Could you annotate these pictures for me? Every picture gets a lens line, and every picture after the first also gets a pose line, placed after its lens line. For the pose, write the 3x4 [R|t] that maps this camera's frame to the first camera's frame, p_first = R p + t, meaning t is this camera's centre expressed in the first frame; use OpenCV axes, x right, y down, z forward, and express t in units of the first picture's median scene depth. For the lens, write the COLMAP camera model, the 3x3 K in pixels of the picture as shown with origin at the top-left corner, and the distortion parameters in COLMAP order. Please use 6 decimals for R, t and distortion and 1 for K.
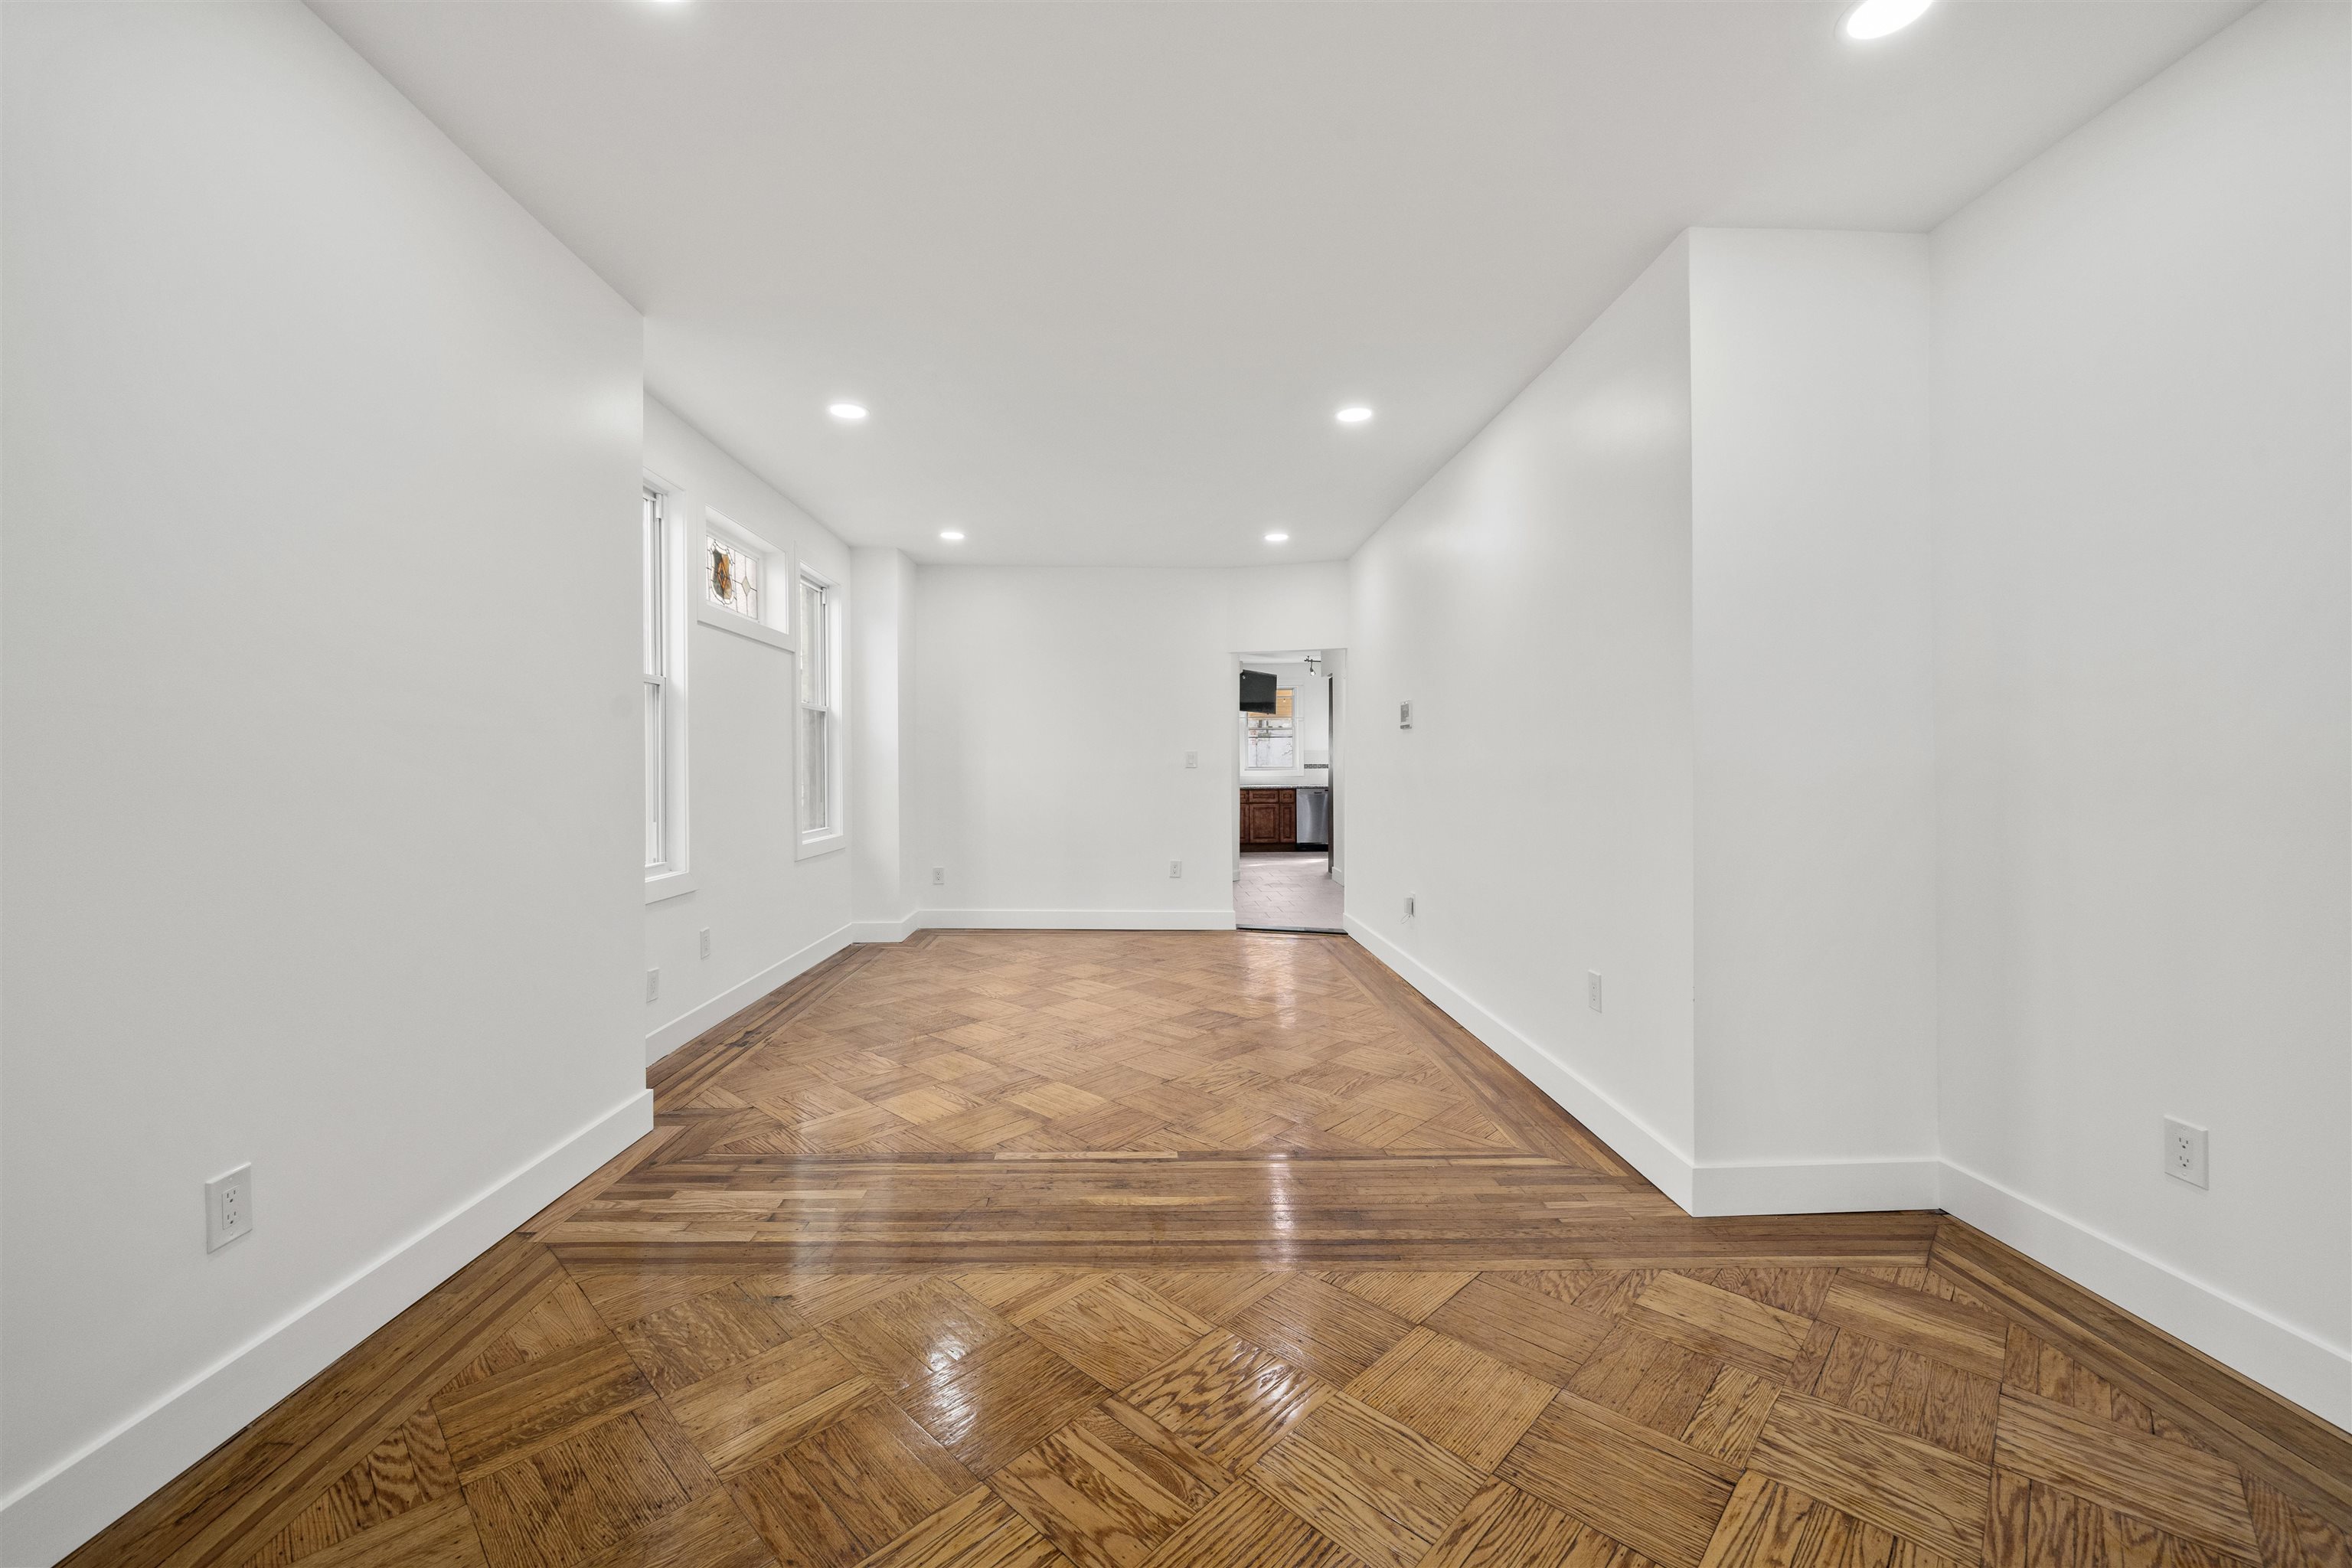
lens RADIAL K [[911.2, 0, 1170.7], [0, 911.2, 772.9], [0, 0, 1]] dist [0.000910, 0.000204]
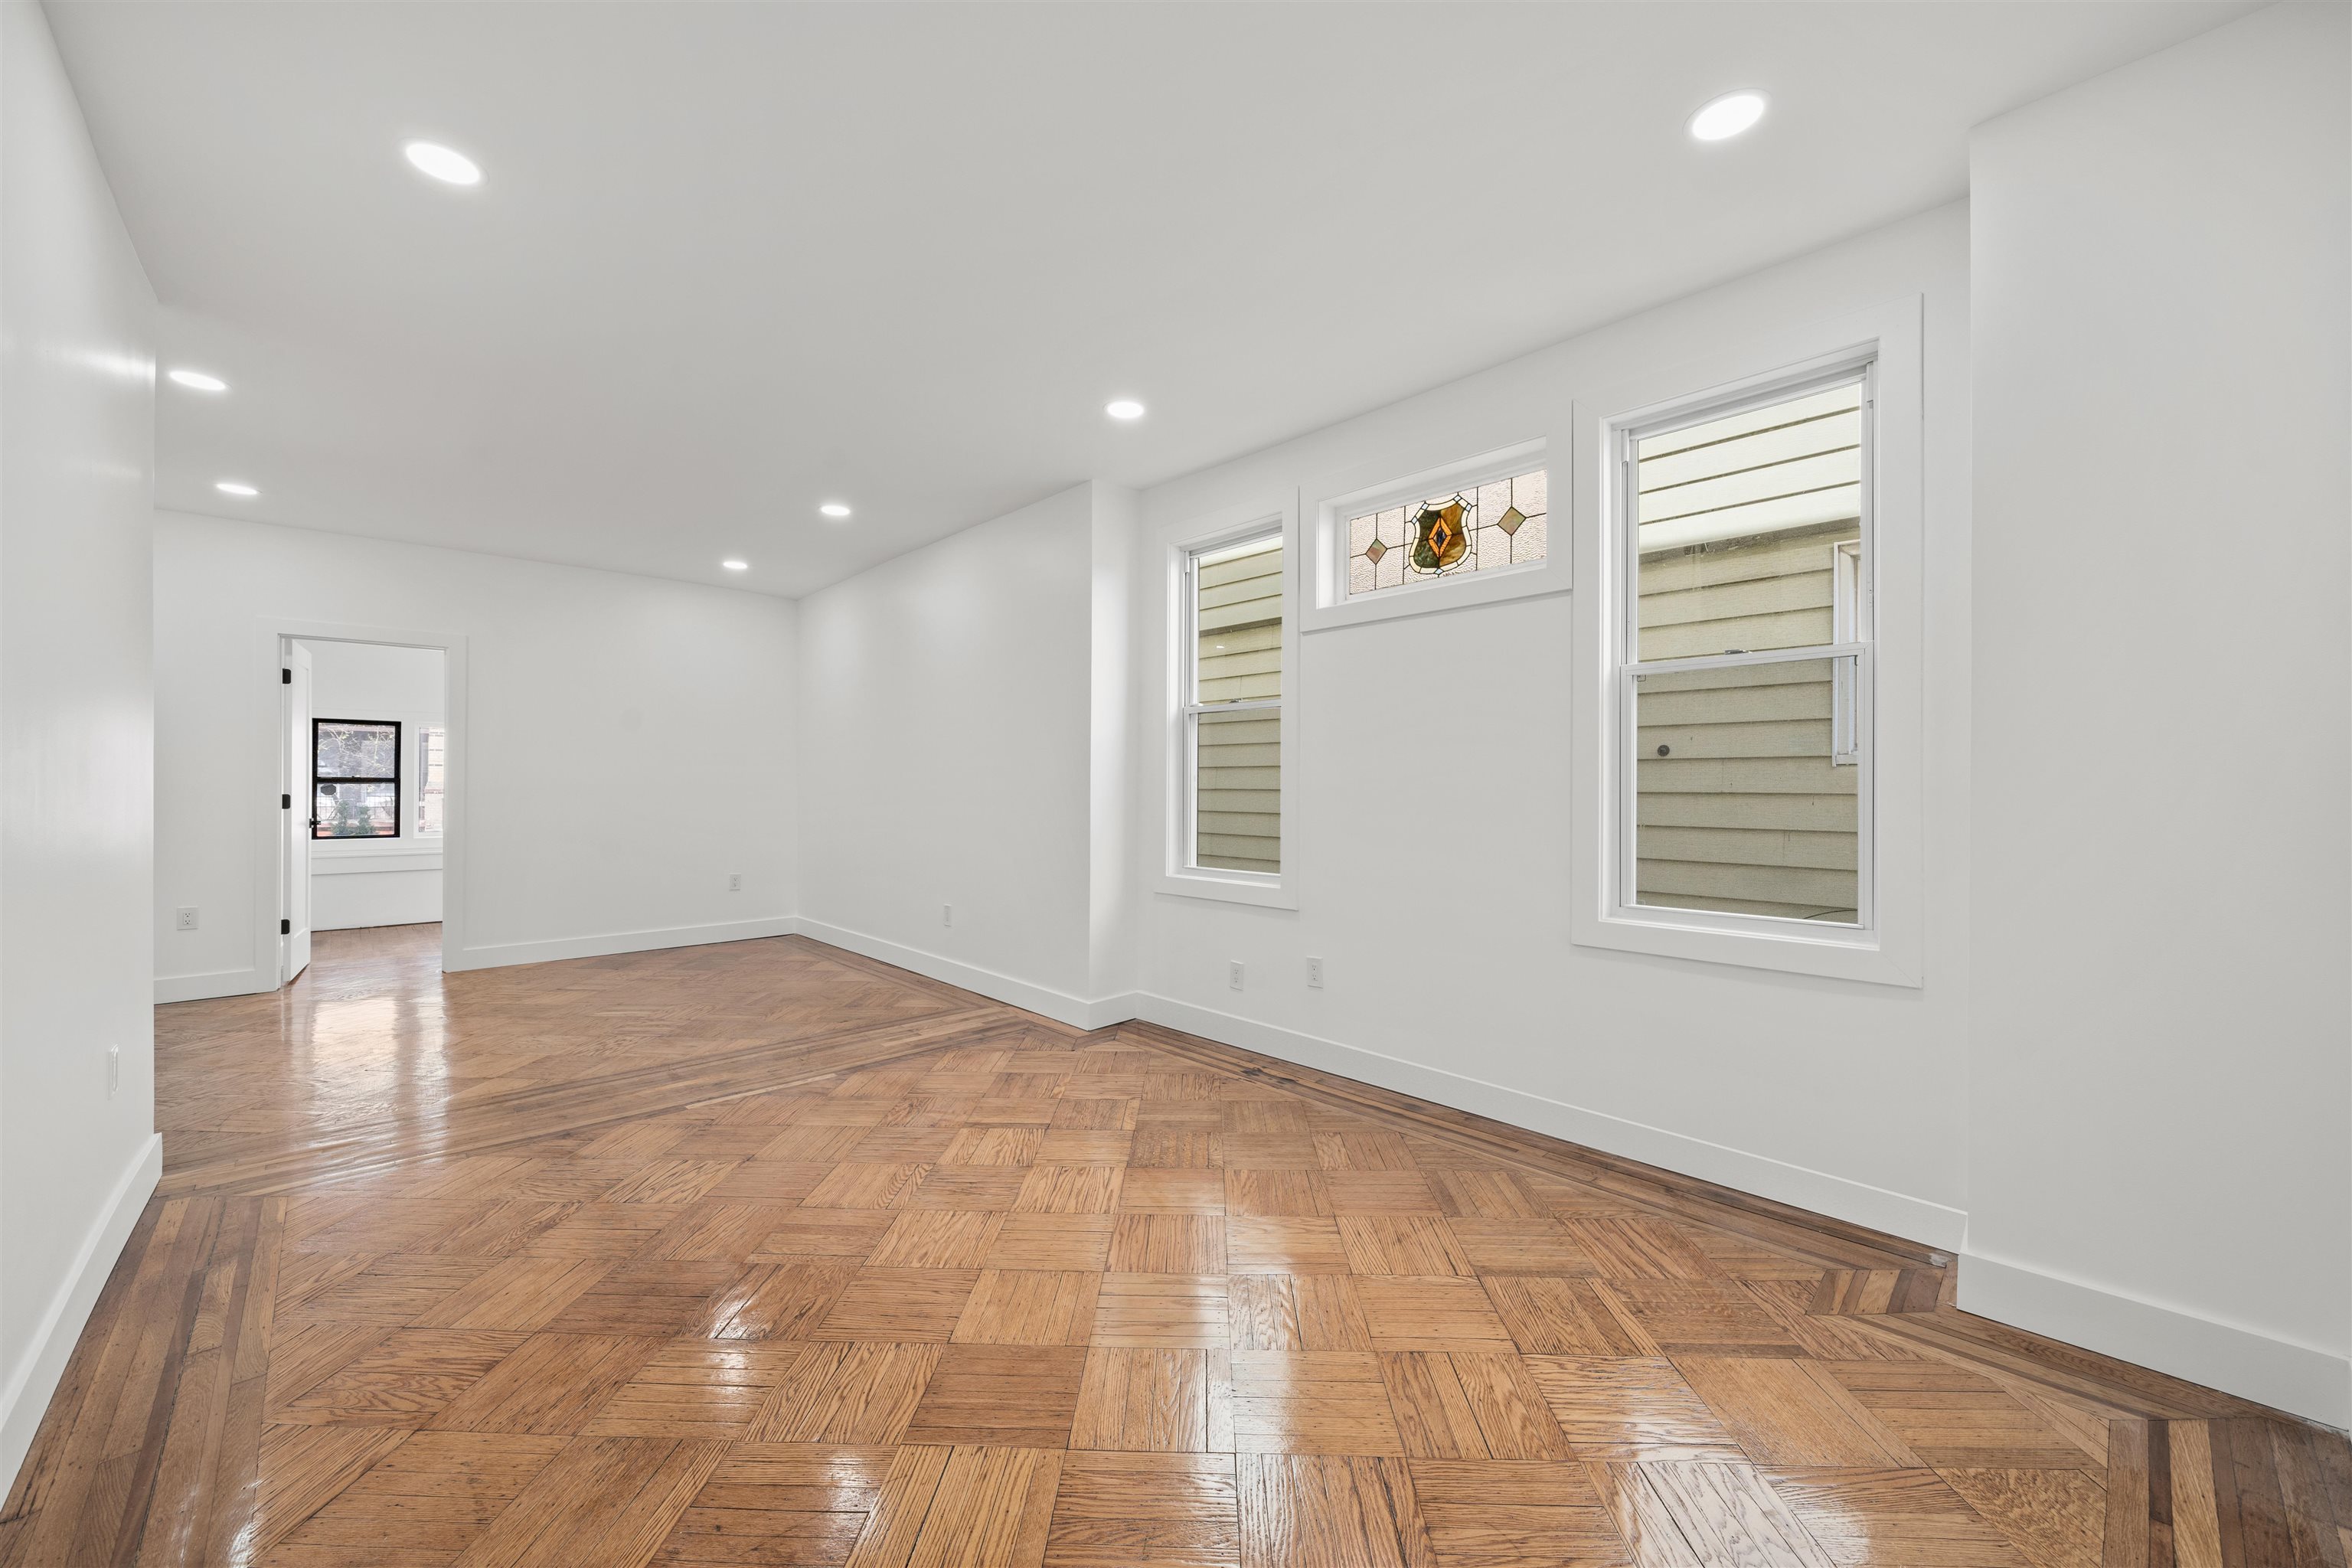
lens RADIAL K [[911.2, 0, 1170.4], [0, 911.2, 784.1], [0, 0, 1]] dist [0.000910, 0.000204]
pose [[-0.757811, 0.001450, -0.652472, 0.315487], [-0.005008, 0.999955, 0.008039, -0.020992], [0.652455, 0.009360, -0.757770, 2.385827]]
